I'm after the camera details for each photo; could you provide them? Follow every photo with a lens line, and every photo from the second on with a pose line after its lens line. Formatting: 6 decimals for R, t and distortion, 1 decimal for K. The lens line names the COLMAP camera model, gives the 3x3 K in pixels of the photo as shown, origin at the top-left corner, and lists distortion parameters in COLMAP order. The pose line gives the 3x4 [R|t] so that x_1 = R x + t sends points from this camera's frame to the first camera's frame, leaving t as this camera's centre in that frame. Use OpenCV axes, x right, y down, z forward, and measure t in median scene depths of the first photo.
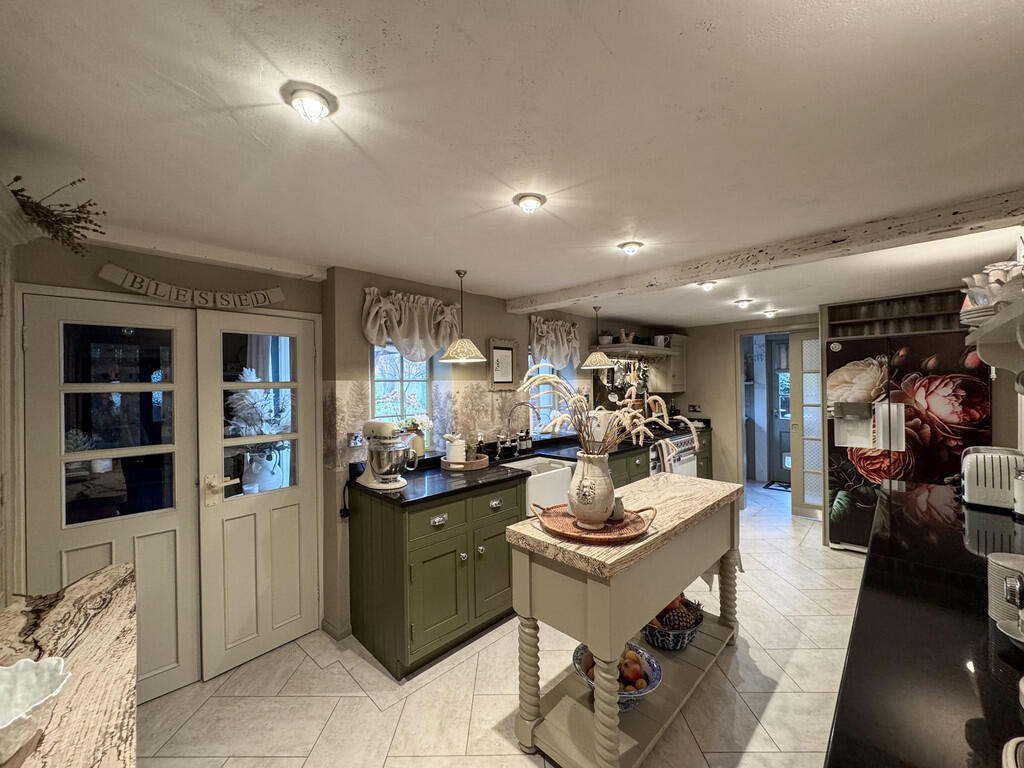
lens RADIAL K [[419.5, 0, 512.0], [0, 419.5, 384.0], [0, 0, 1]] dist [-0.000781, 0.000792]
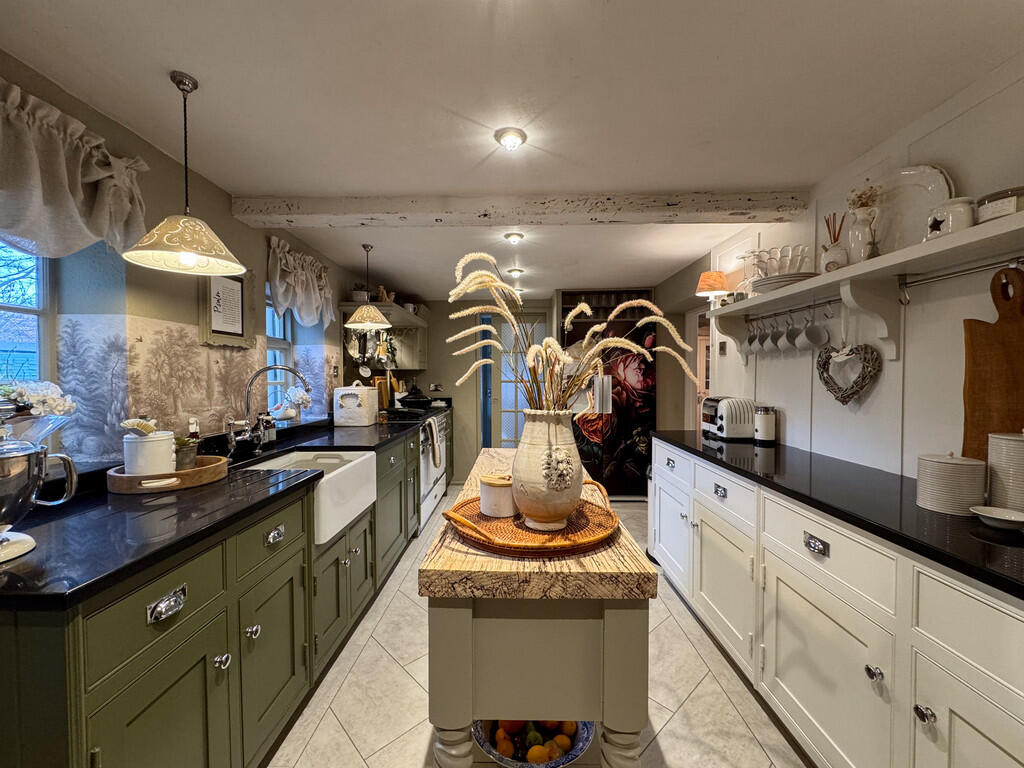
lens RADIAL K [[419.5, 0, 512.0], [0, 419.5, 384.0], [0, 0, 1]] dist [-0.000781, 0.000792]
pose [[0.716489, -0.003193, 0.697591, -0.157975], [-0.003426, 0.999961, 0.008096, 0.066112], [-0.697590, -0.008191, 0.716450, 0.319496]]
